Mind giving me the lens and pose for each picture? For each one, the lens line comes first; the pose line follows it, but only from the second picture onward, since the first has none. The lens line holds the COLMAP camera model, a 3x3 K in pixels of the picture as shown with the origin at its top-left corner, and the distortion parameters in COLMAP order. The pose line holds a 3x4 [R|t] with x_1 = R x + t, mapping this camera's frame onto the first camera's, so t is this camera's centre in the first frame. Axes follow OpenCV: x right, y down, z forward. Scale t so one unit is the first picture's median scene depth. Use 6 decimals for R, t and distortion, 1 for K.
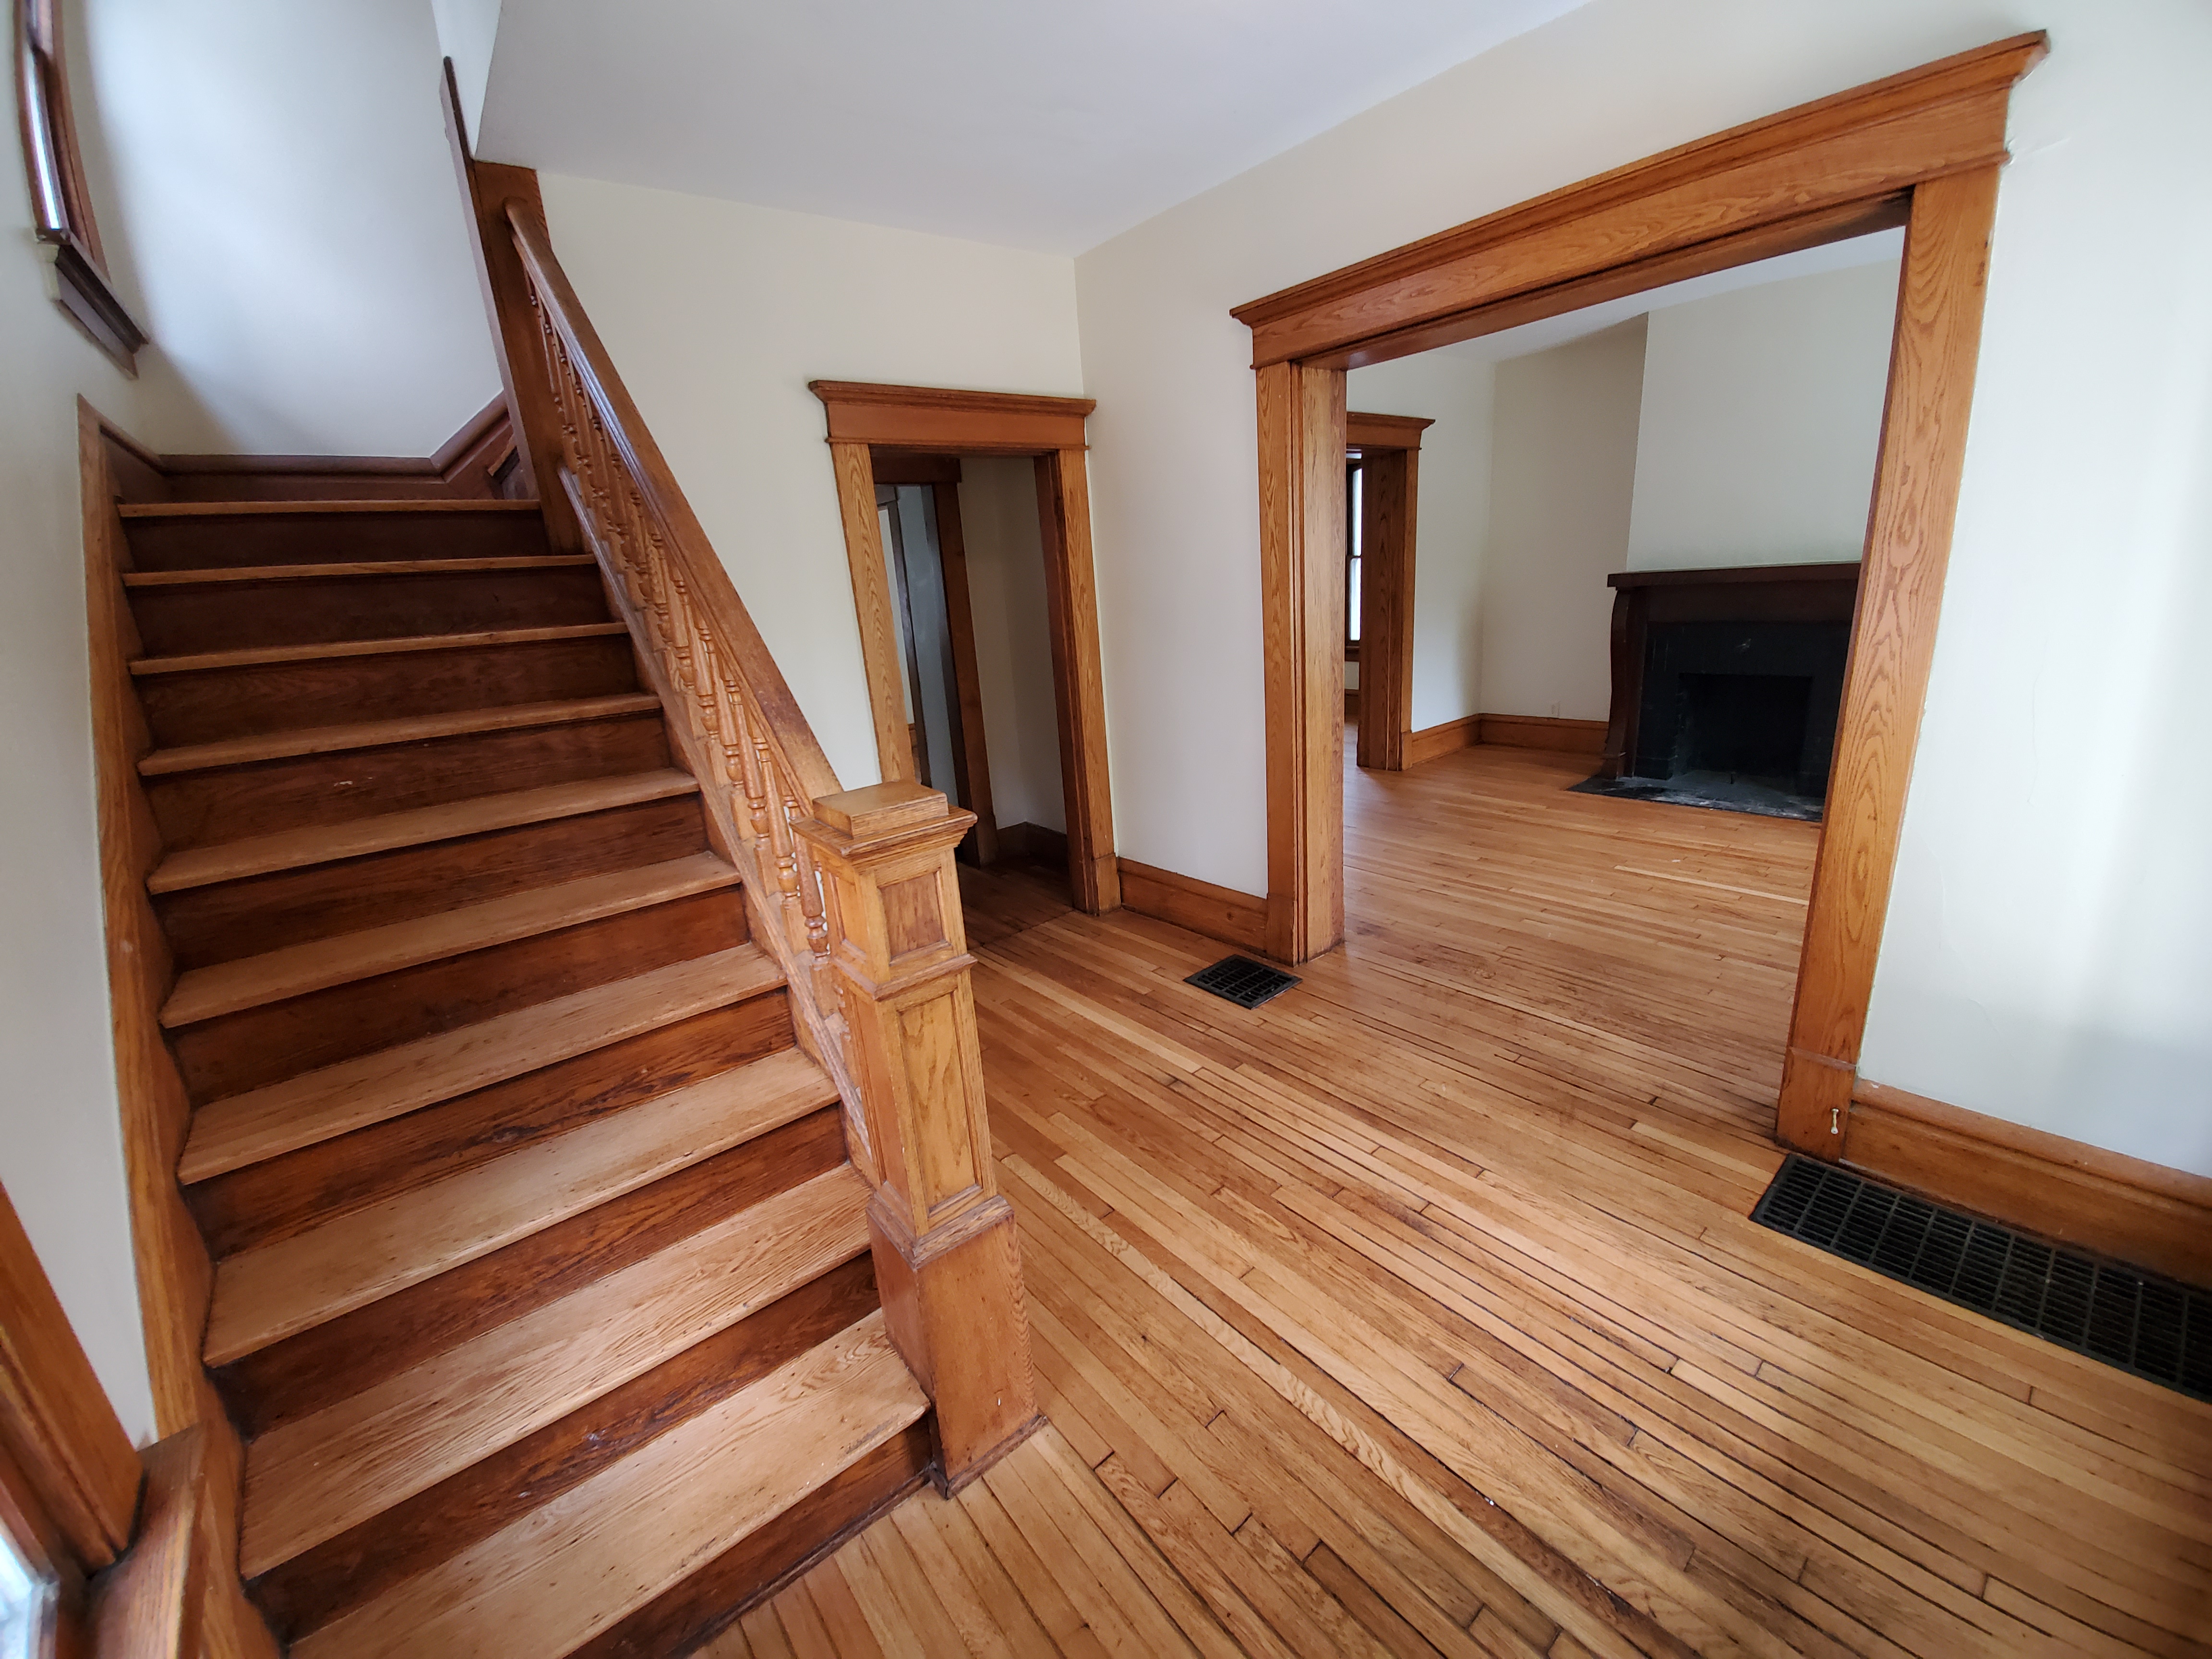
lens RADIAL K [[871.8, 0, 1112.8], [0, 871.8, 819.4], [0, 0, 1]] dist [0.002969, -0.013039]
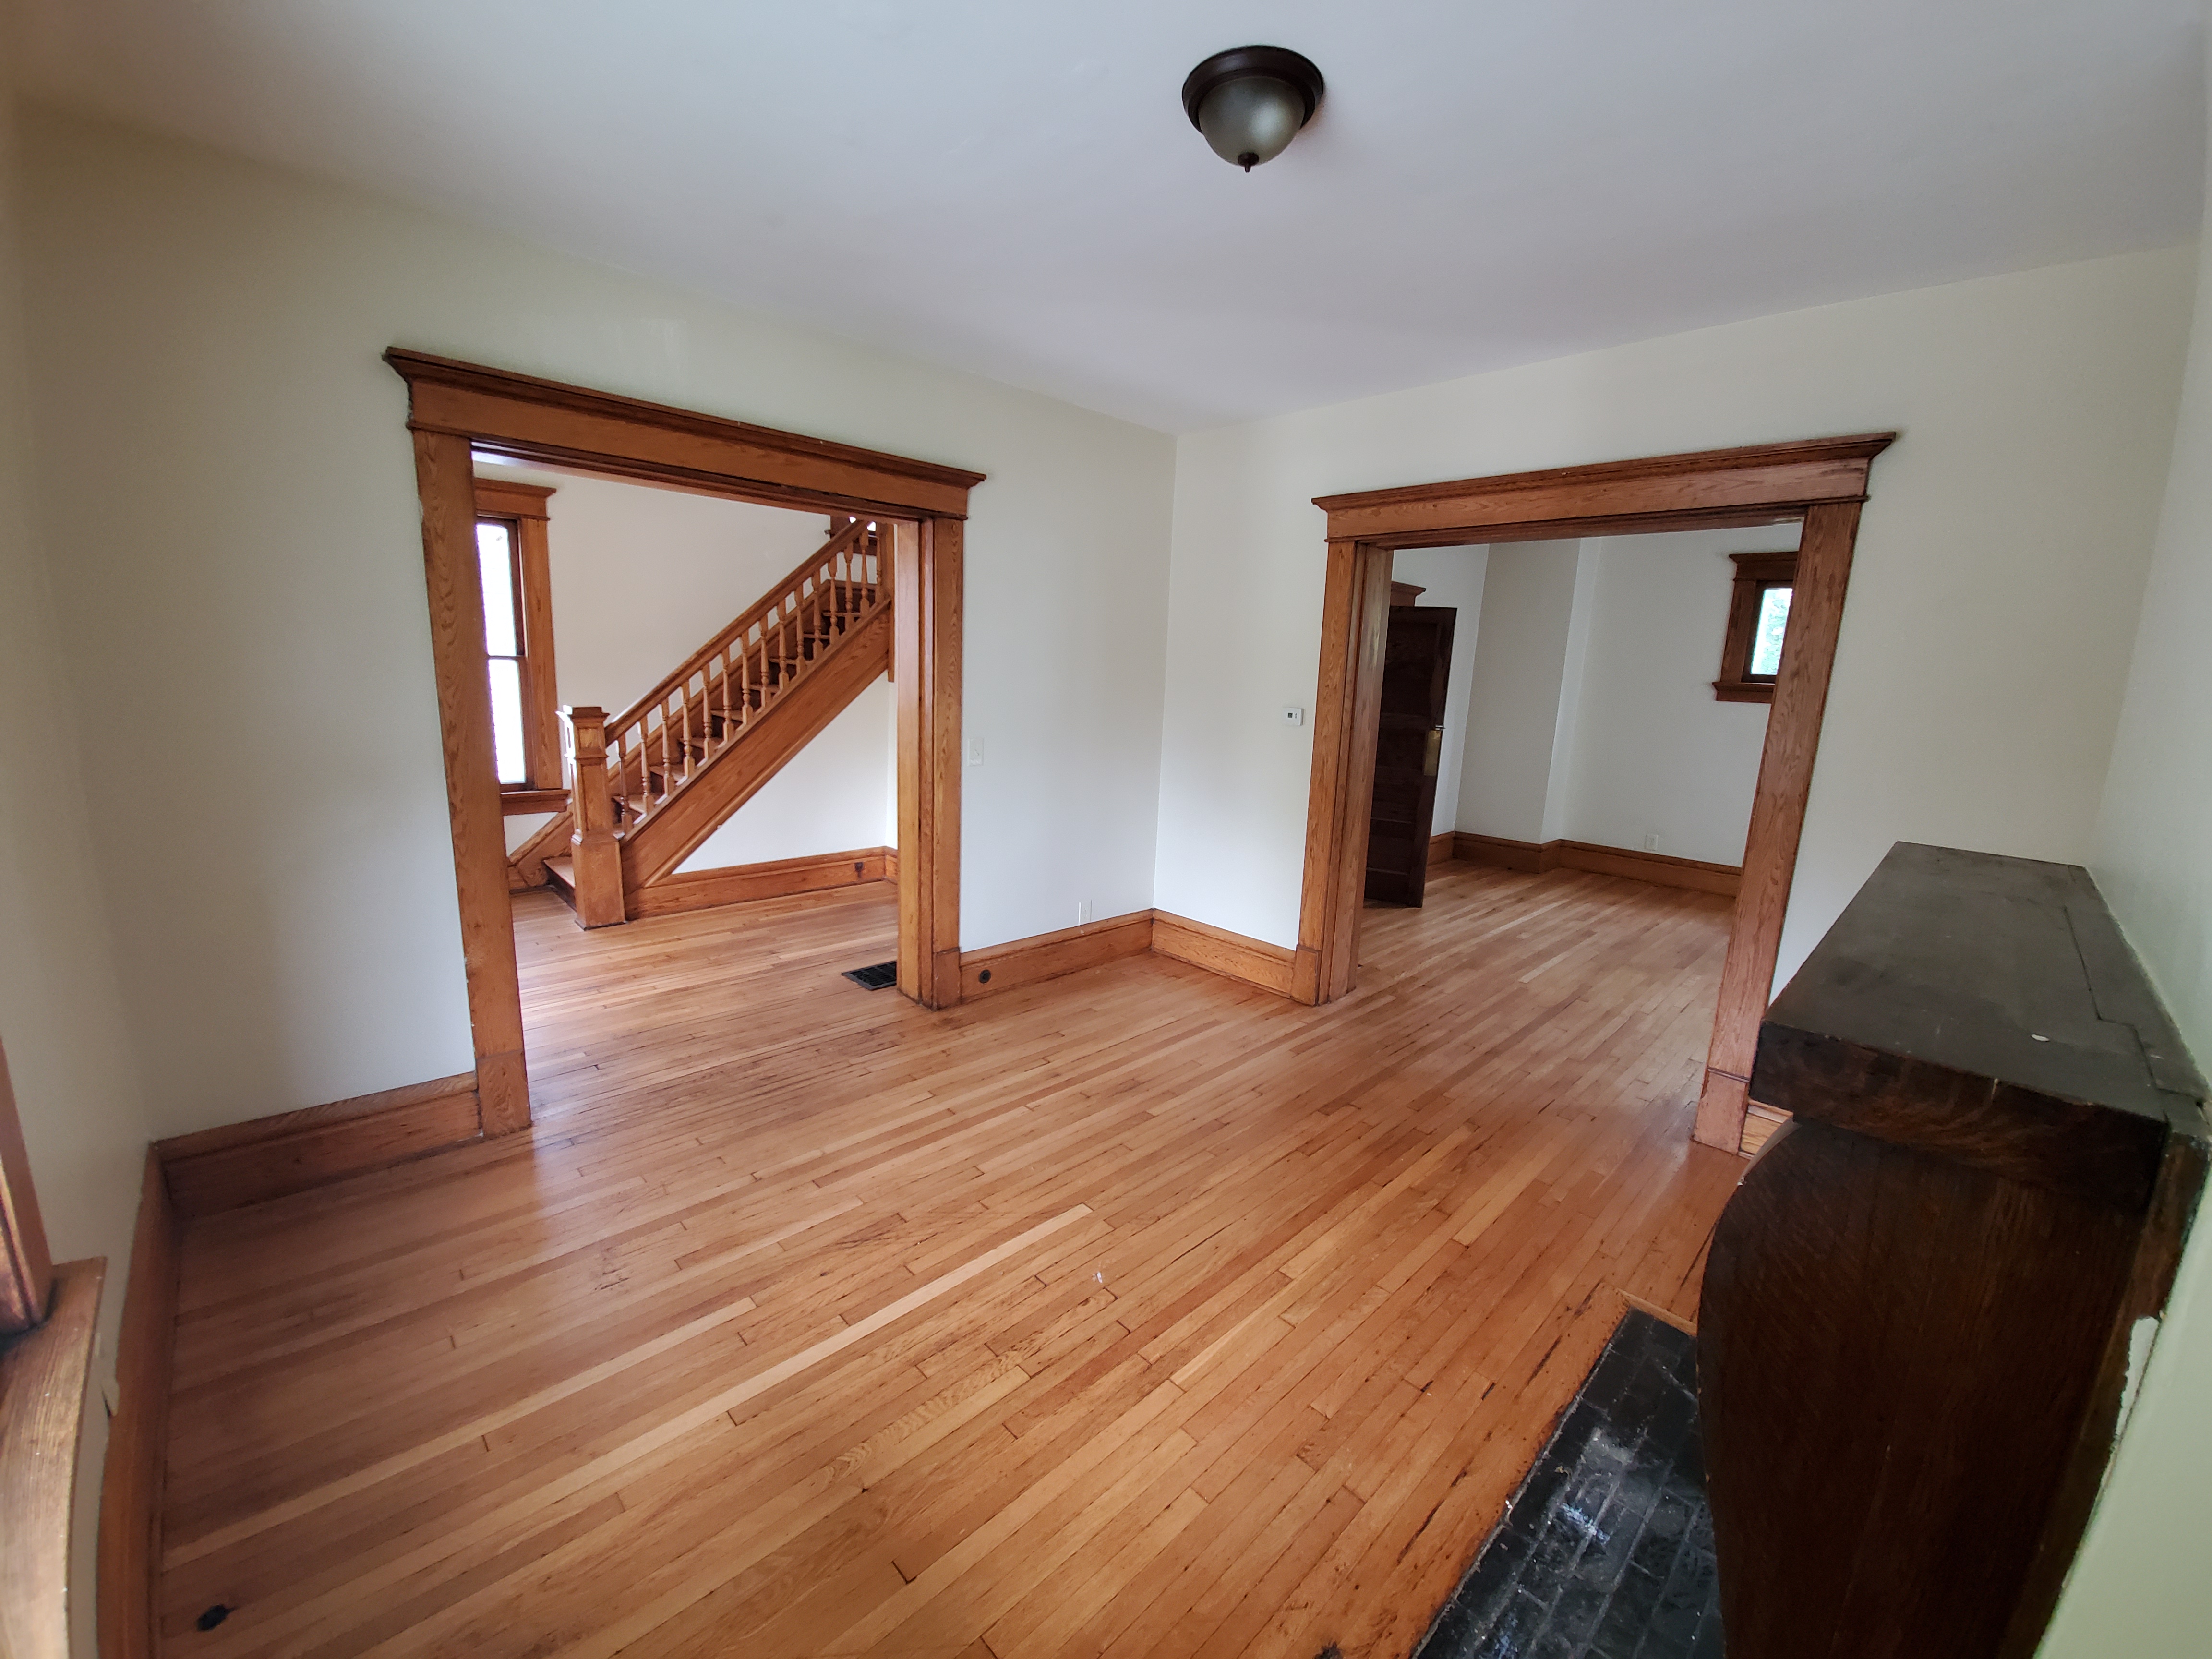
lens RADIAL K [[871.8, 0, 1112.8], [0, 871.8, 819.4], [0, 0, 1]] dist [0.002969, -0.013039]
pose [[0.073806, 0.251312, -0.965088, 1.060707], [-0.316913, 0.923475, 0.216239, -0.324410], [0.945579, 0.289889, 0.147801, 0.813016]]
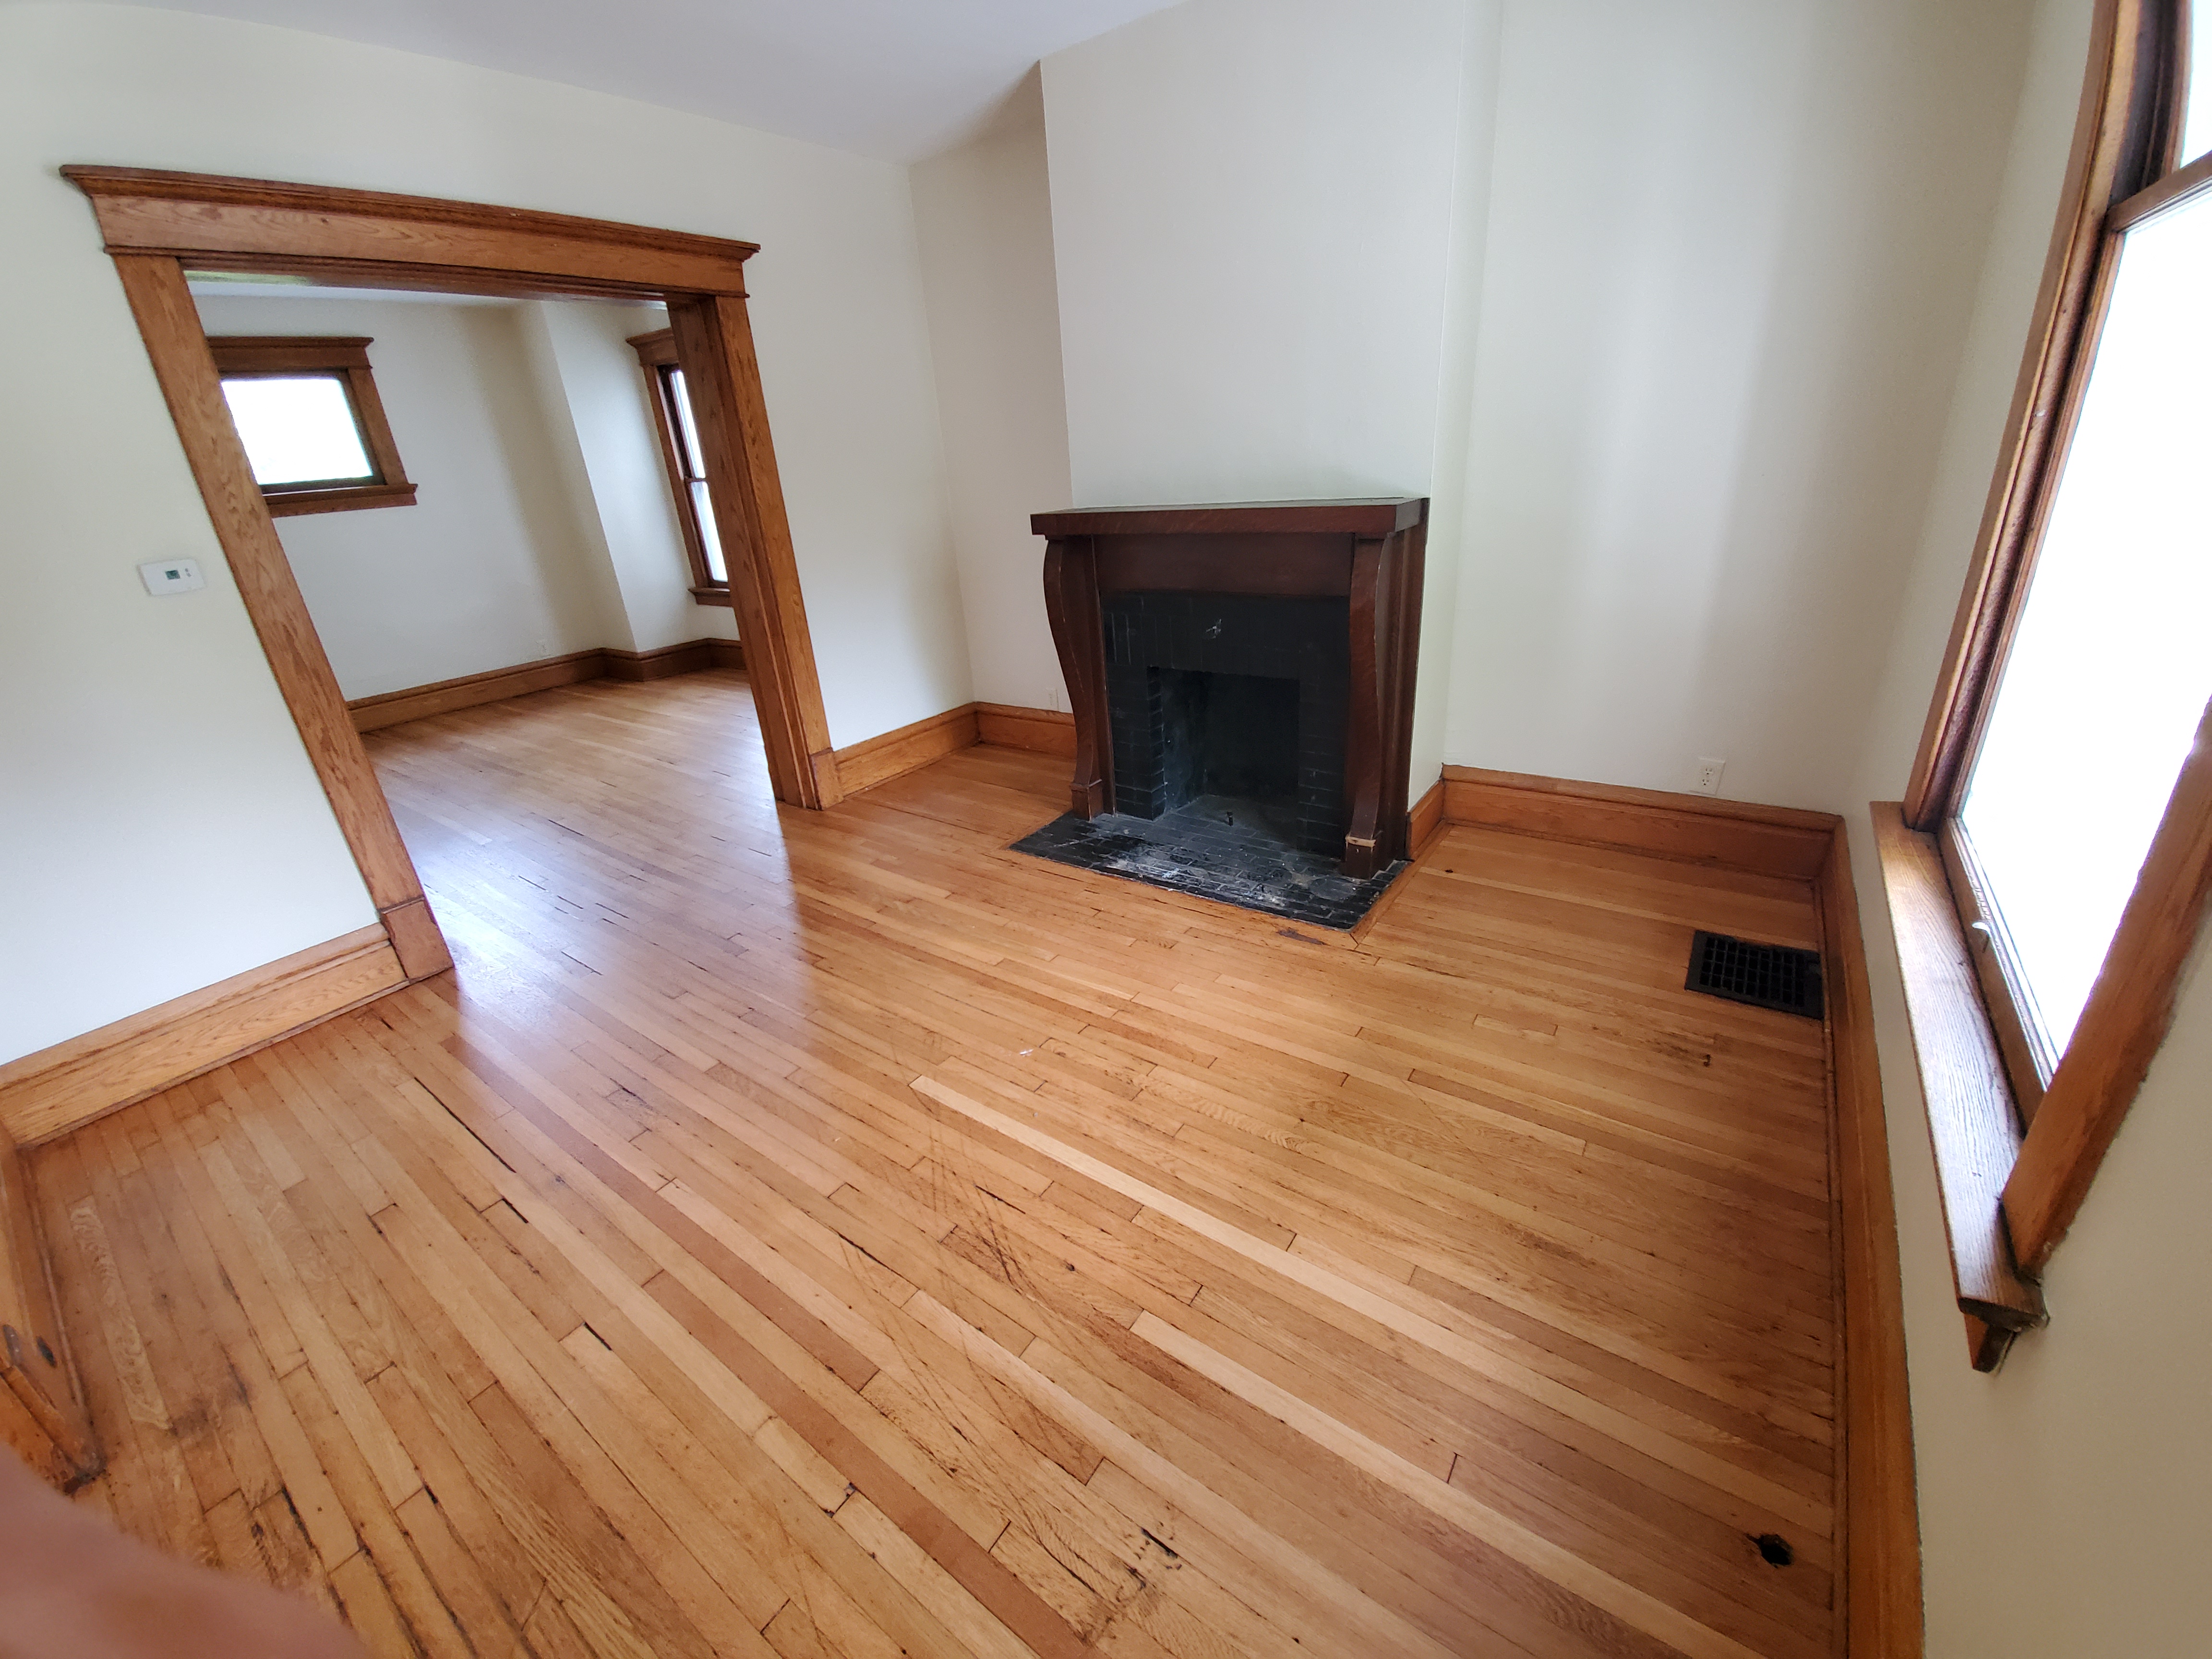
lens RADIAL K [[871.8, 0, 1112.8], [0, 871.8, 819.4], [0, 0, 1]] dist [0.002969, -0.013039]
pose [[0.967402, -0.087742, 0.237561, 0.558685], [0.062248, 0.991668, 0.112778, -0.158340], [-0.245477, -0.094314, 0.964803, 0.432779]]
